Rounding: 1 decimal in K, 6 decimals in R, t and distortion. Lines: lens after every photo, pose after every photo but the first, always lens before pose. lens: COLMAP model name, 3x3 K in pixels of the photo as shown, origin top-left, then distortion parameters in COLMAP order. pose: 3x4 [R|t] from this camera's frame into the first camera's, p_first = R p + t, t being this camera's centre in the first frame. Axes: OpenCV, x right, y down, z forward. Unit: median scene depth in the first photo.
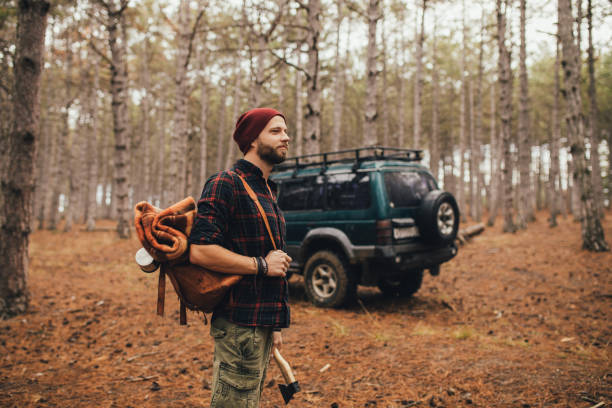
lens RADIAL K [[612.3, 0, 289.8], [0, 612.3, 211.7], [0, 0, 1]] dist [-0.074771, 0.141926]
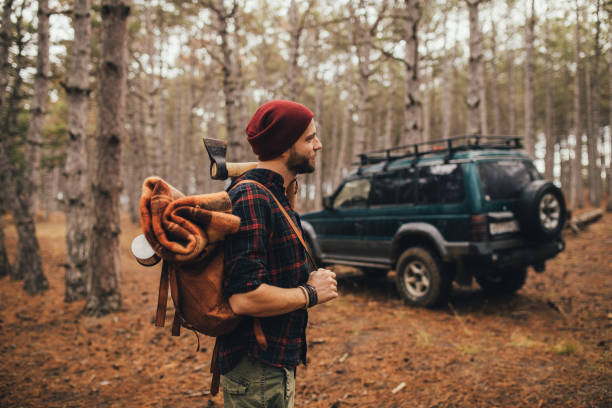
lens RADIAL K [[575.8, 0, 306.0], [0, 575.8, 204.0], [0, 0, 1]] dist [-0.054467, 0.072690]
pose [[0.984576, -0.019415, -0.173876, 0.044761], [0.020783, 0.999766, 0.006051, -0.012272], [0.173718, -0.009572, 0.984749, 0.092188]]
